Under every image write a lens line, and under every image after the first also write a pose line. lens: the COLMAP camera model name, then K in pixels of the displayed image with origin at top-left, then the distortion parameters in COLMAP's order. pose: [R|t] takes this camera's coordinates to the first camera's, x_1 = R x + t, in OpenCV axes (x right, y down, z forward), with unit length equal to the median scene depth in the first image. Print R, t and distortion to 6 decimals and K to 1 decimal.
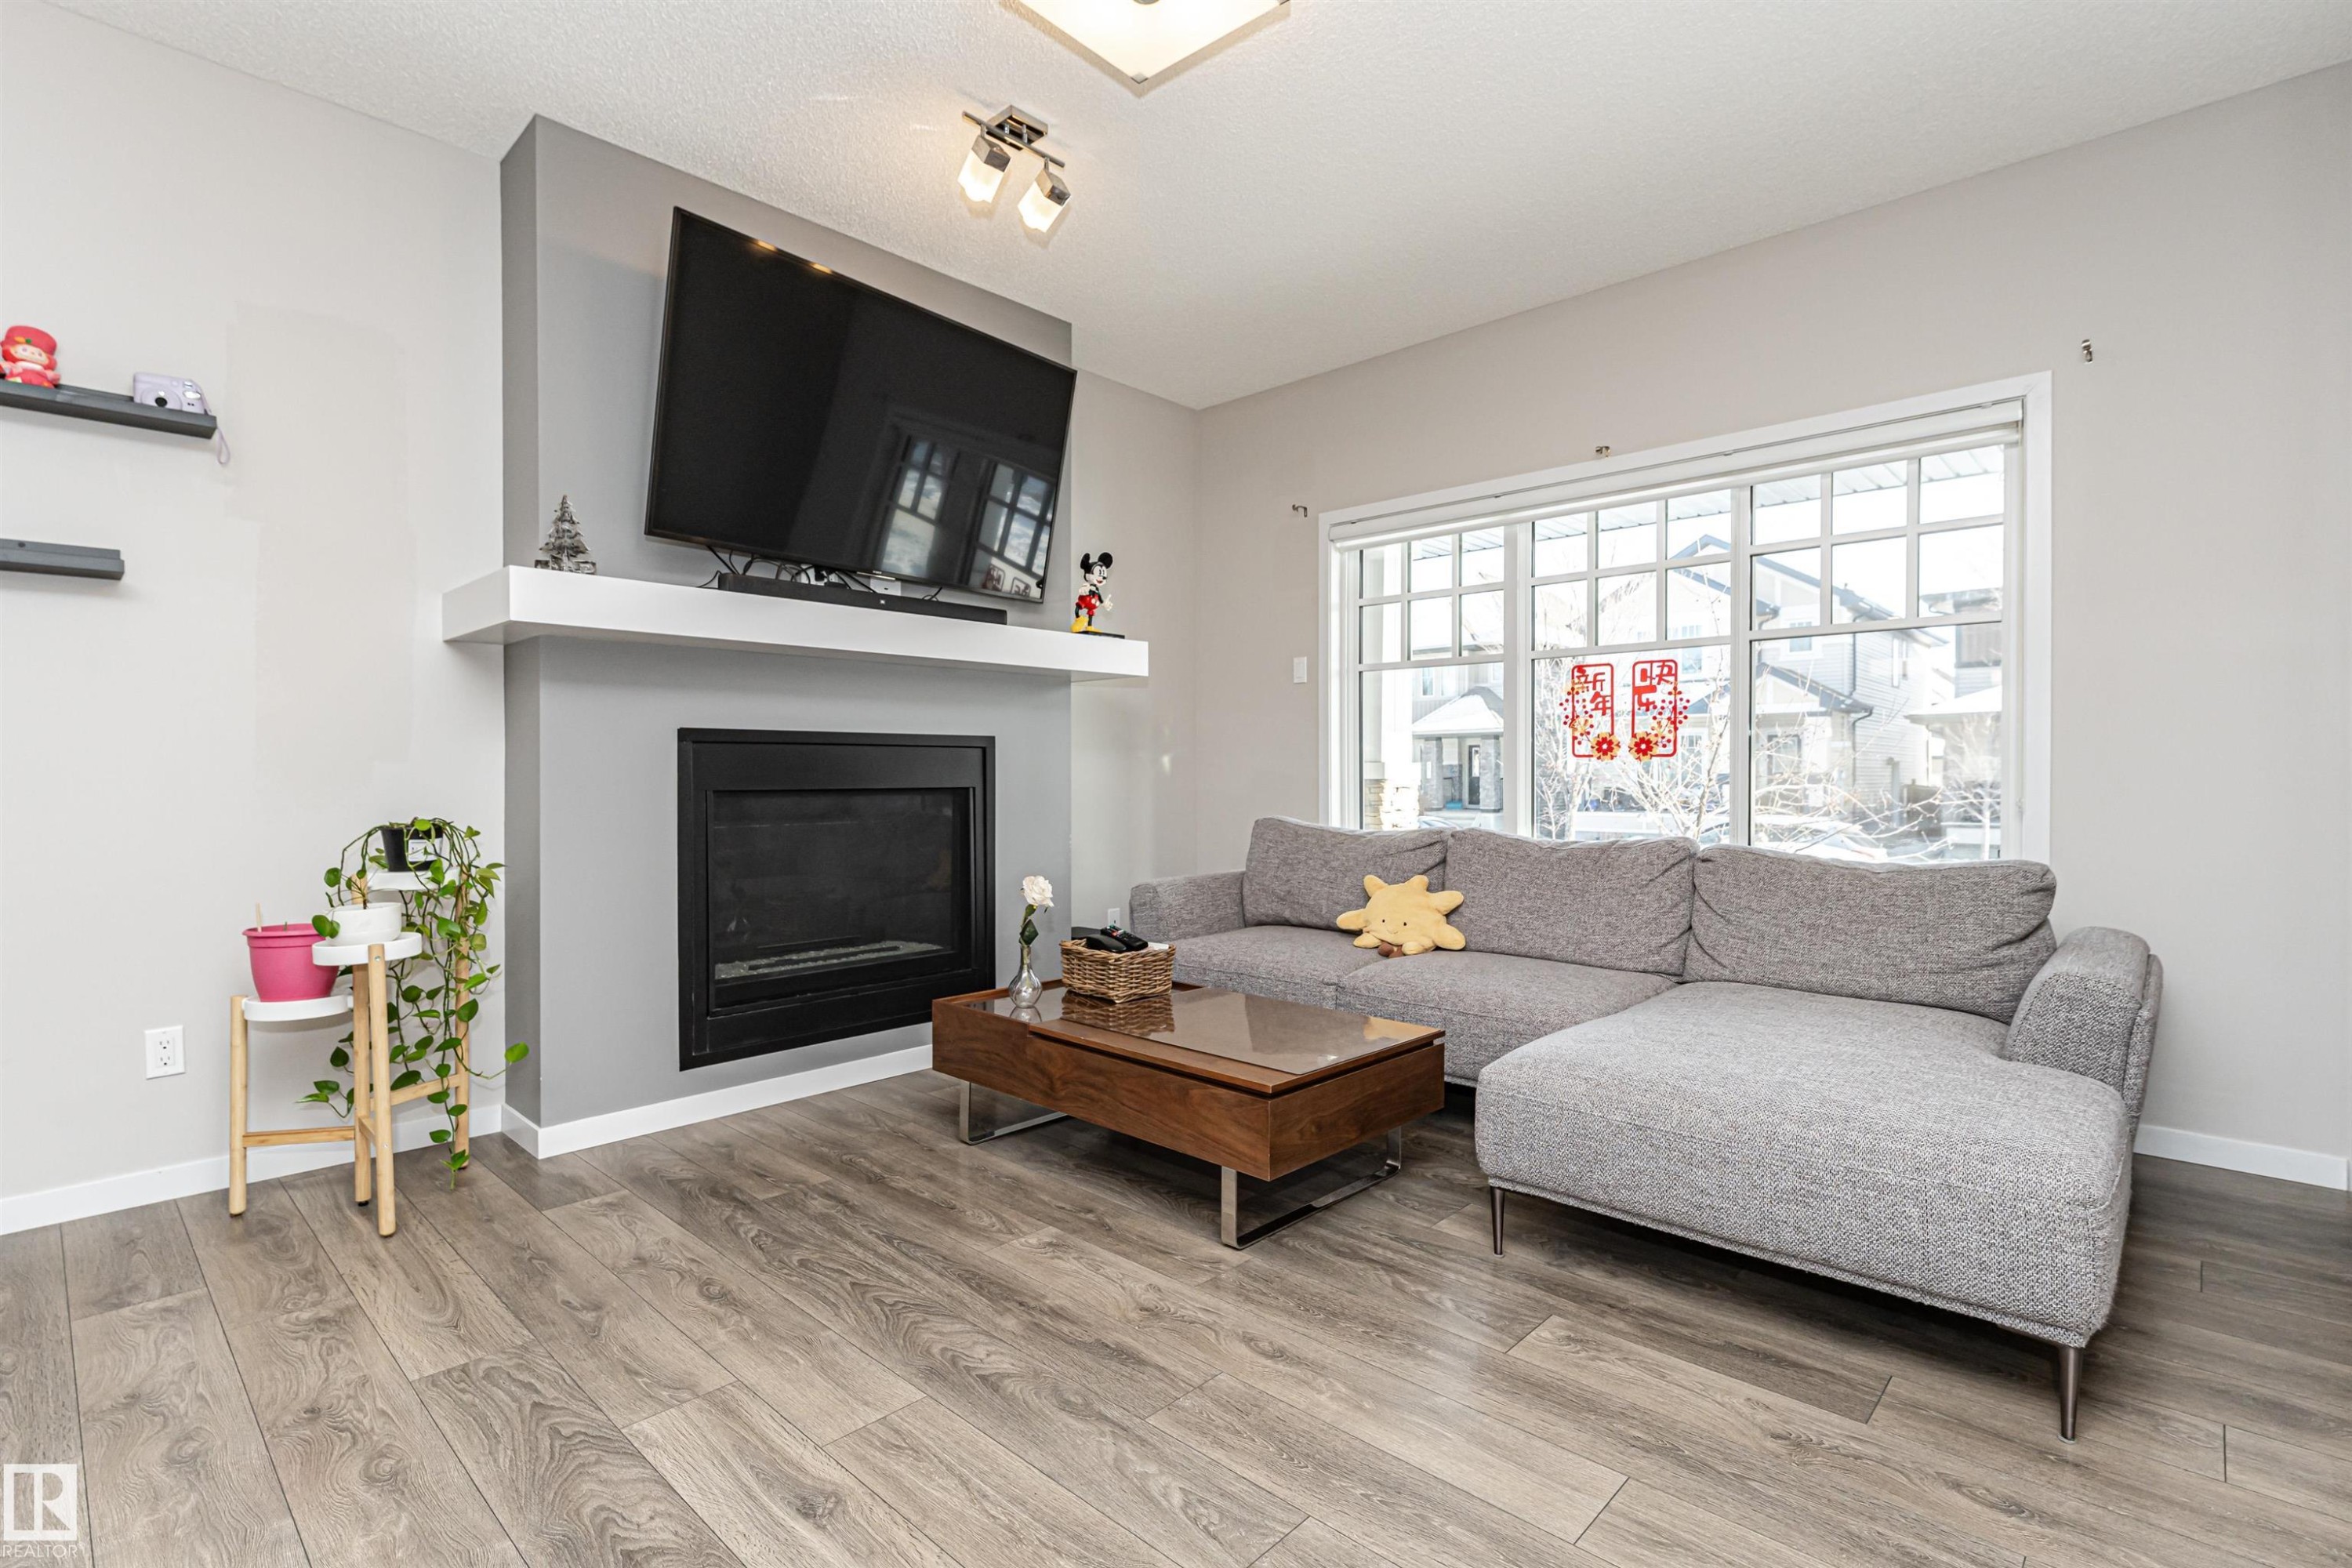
lens RADIAL K [[1088.0, 0, 1176.0], [0, 1088.0, 784.0], [0, 0, 1]] dist [0.002123, -0.000831]
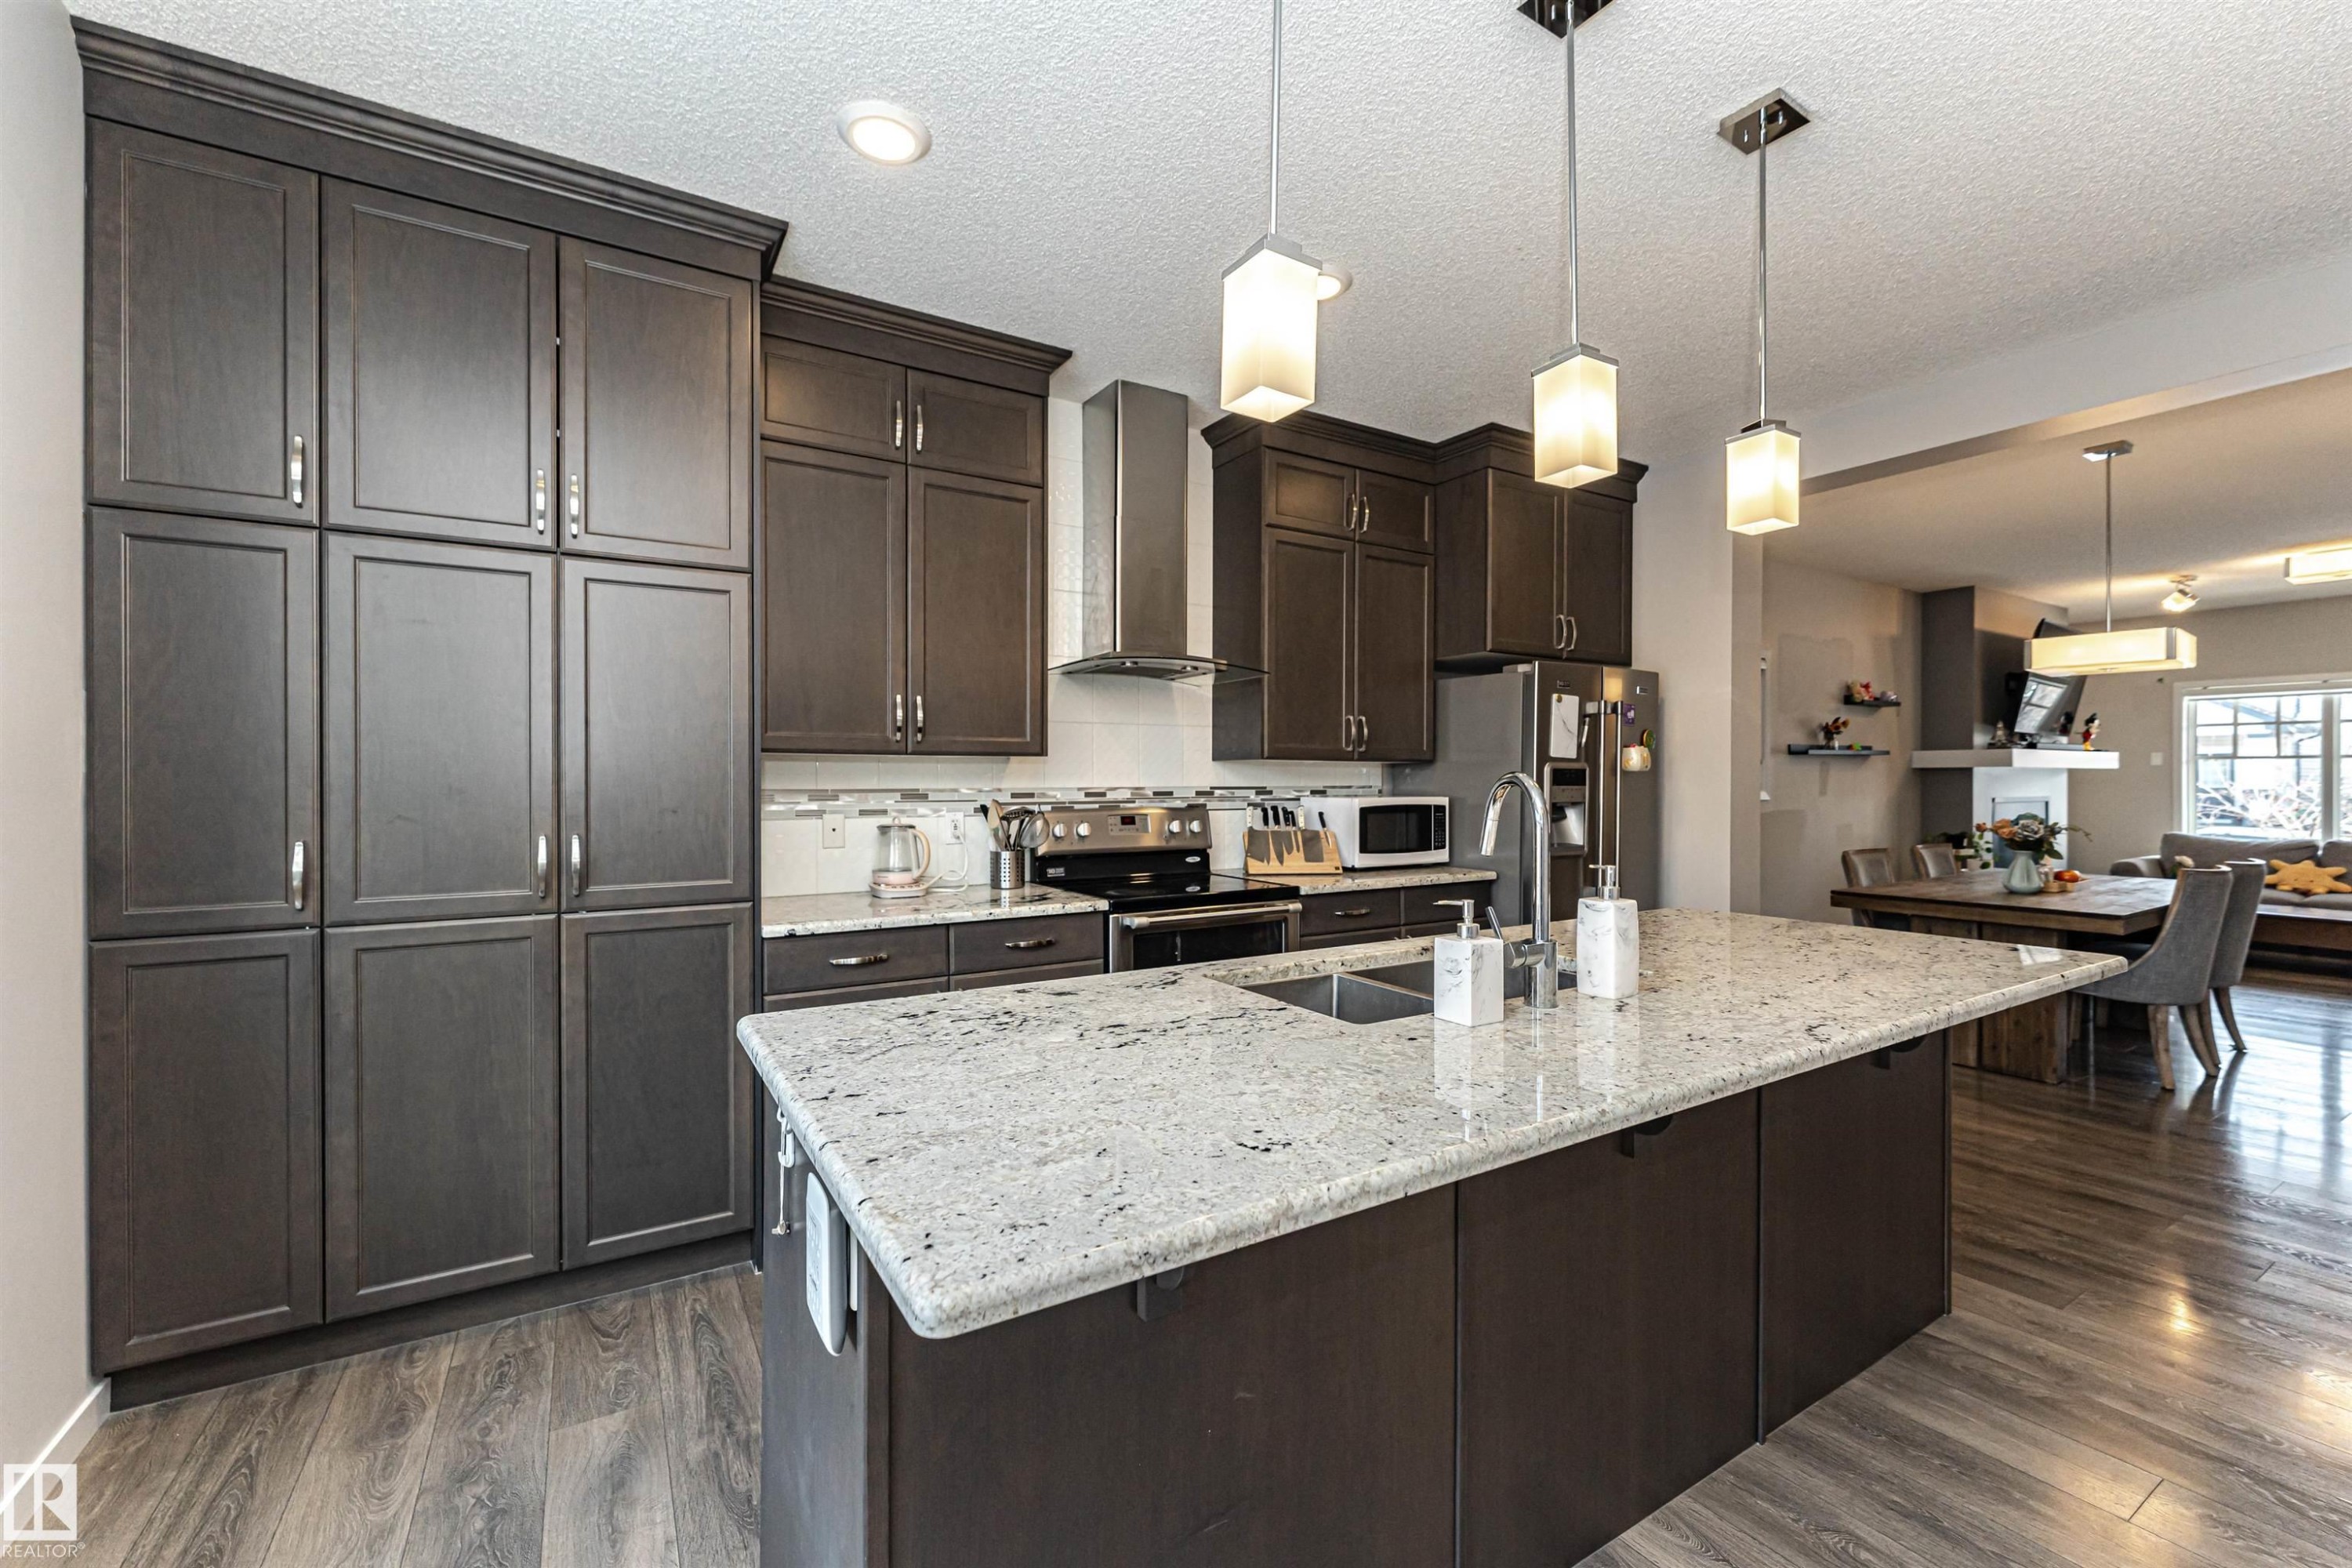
lens RADIAL K [[971.2, 0, 1176.0], [0, 971.2, 784.0], [0, 0, 1]] dist [0.010806, -0.000528]
pose [[0.959506, -0.000481, -0.281689, -1.705406], [-0.002850, 0.999931, -0.011418, -0.051001], [0.281675, 0.011758, 0.959438, -1.893543]]
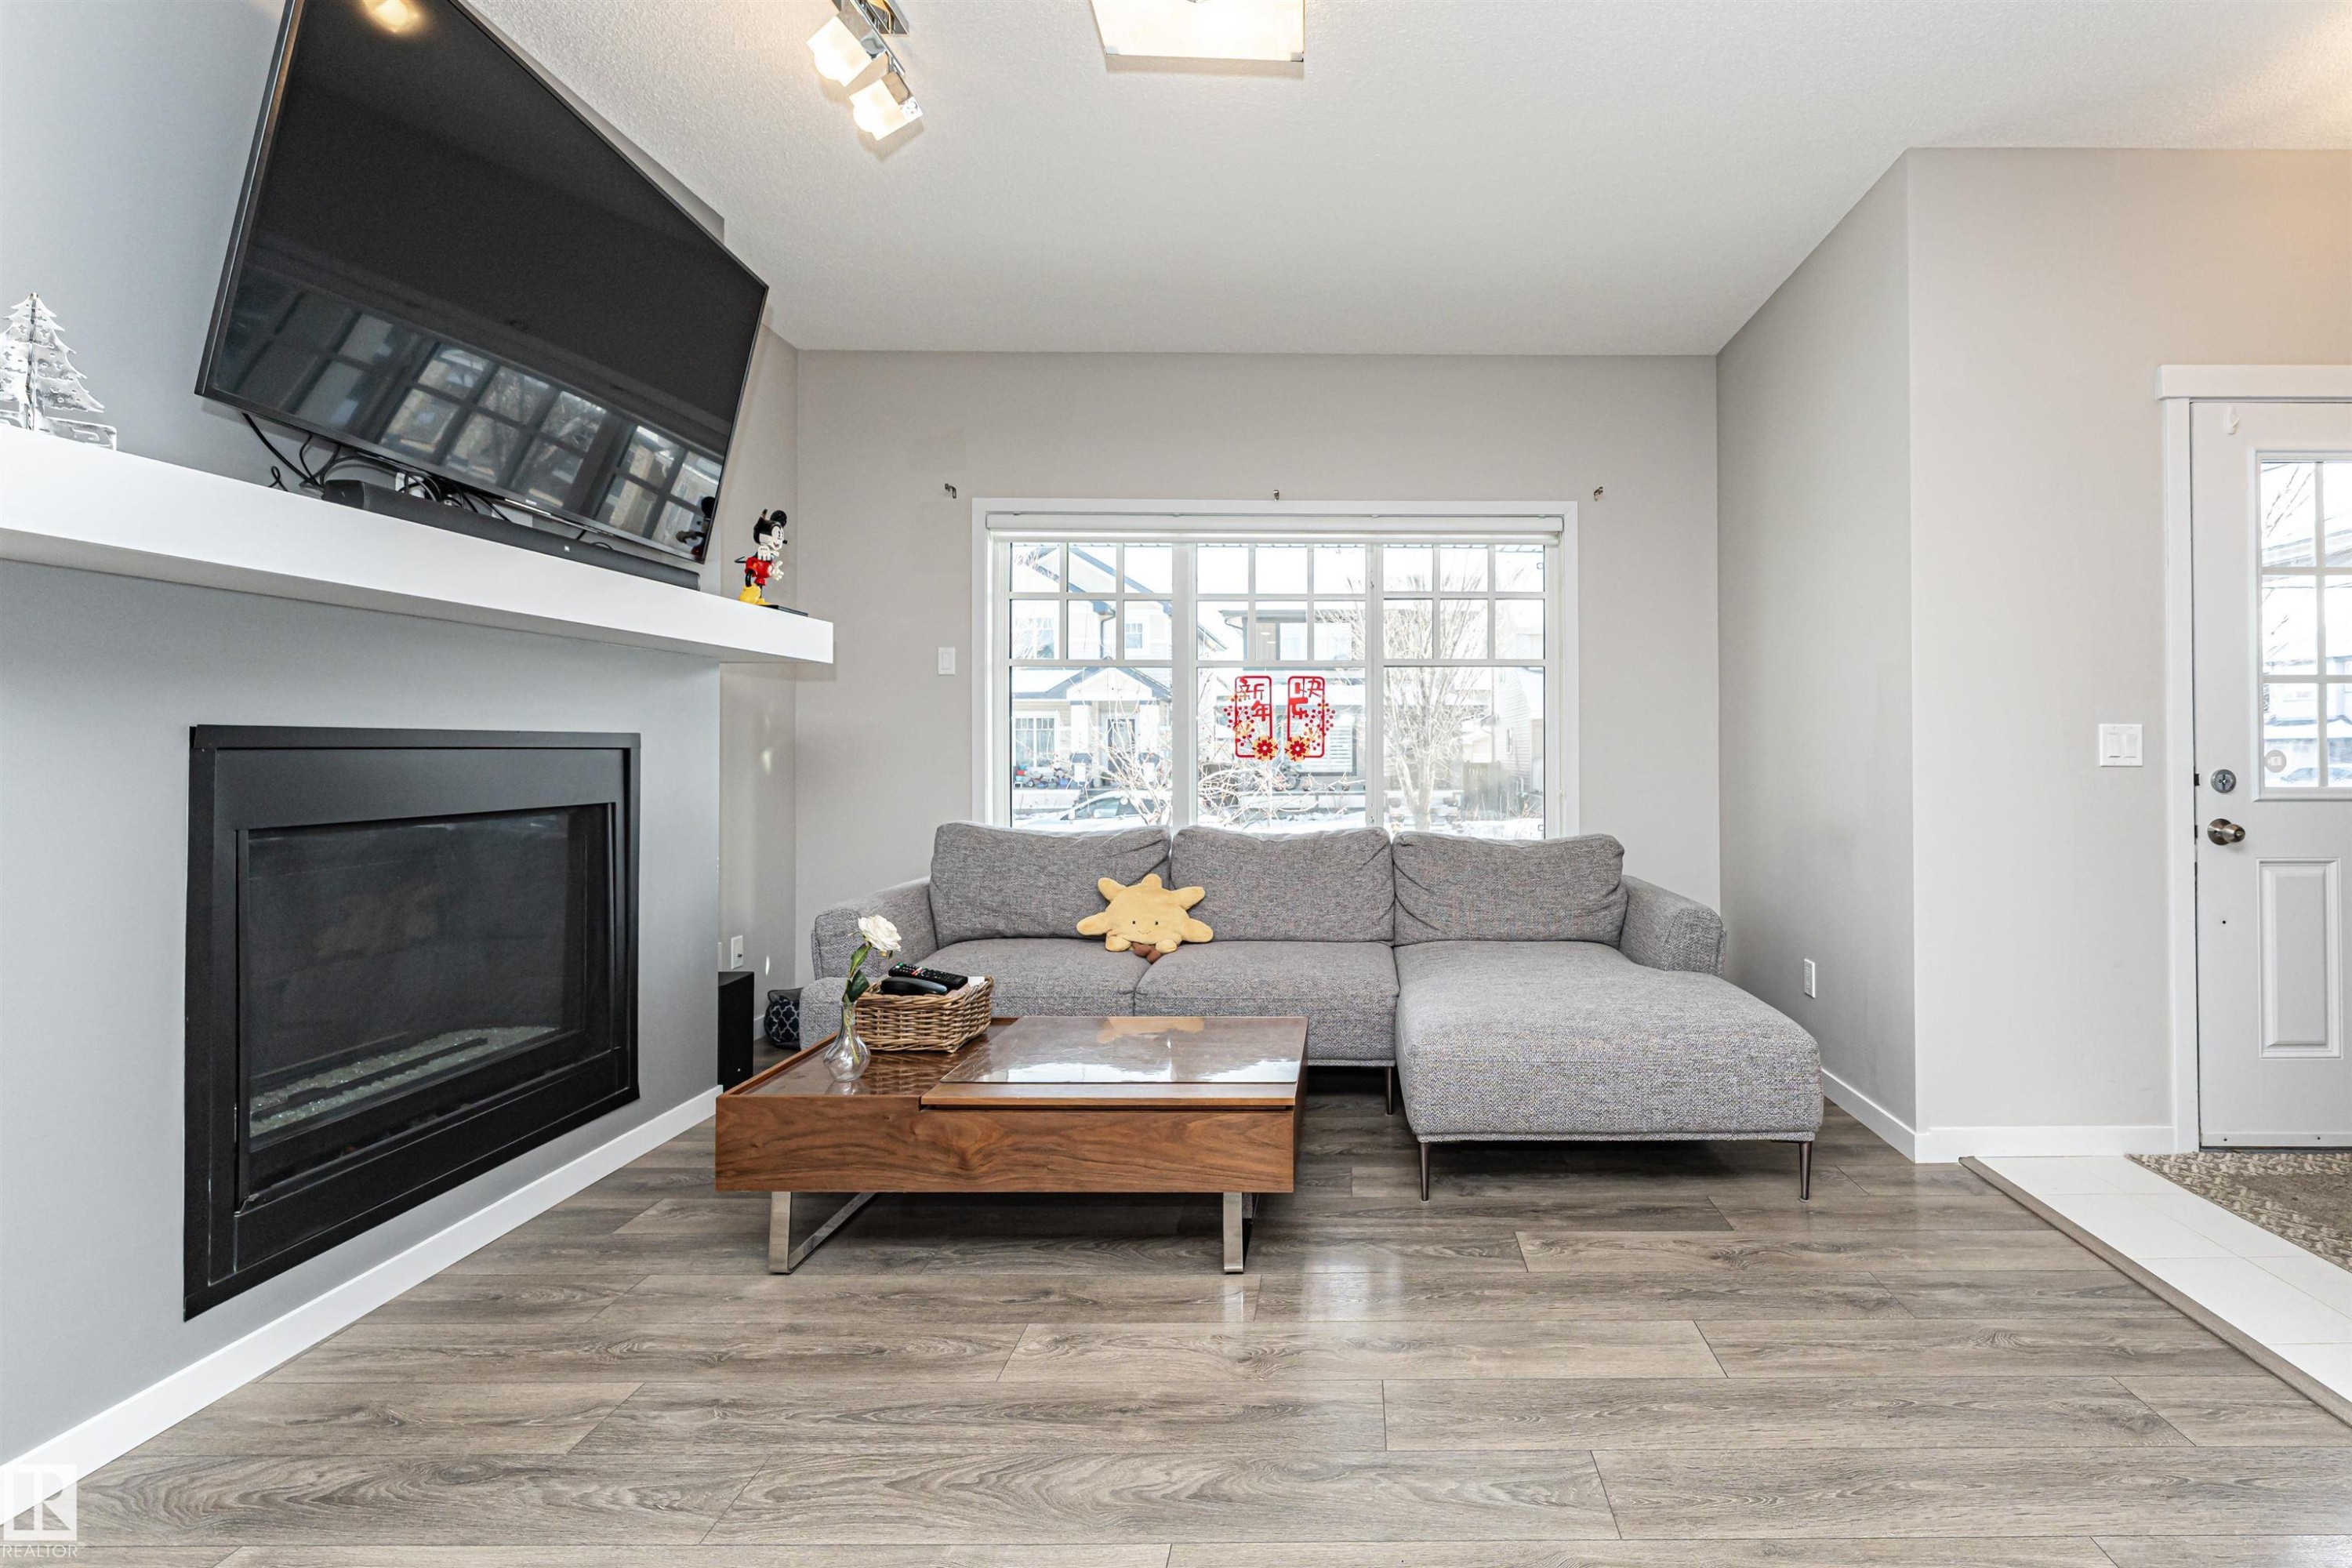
lens RADIAL K [[1055.6, 0, 1362.7], [0, 1055.6, 737.7], [0, 0, 1]] dist [0.000707, -0.000293]
pose [[0.724686, 0.009543, 0.689013, -0.384417], [0.005795, 0.999784, -0.019942, -0.029319], [-0.689054, 0.018445, 0.724475, 0.157372]]
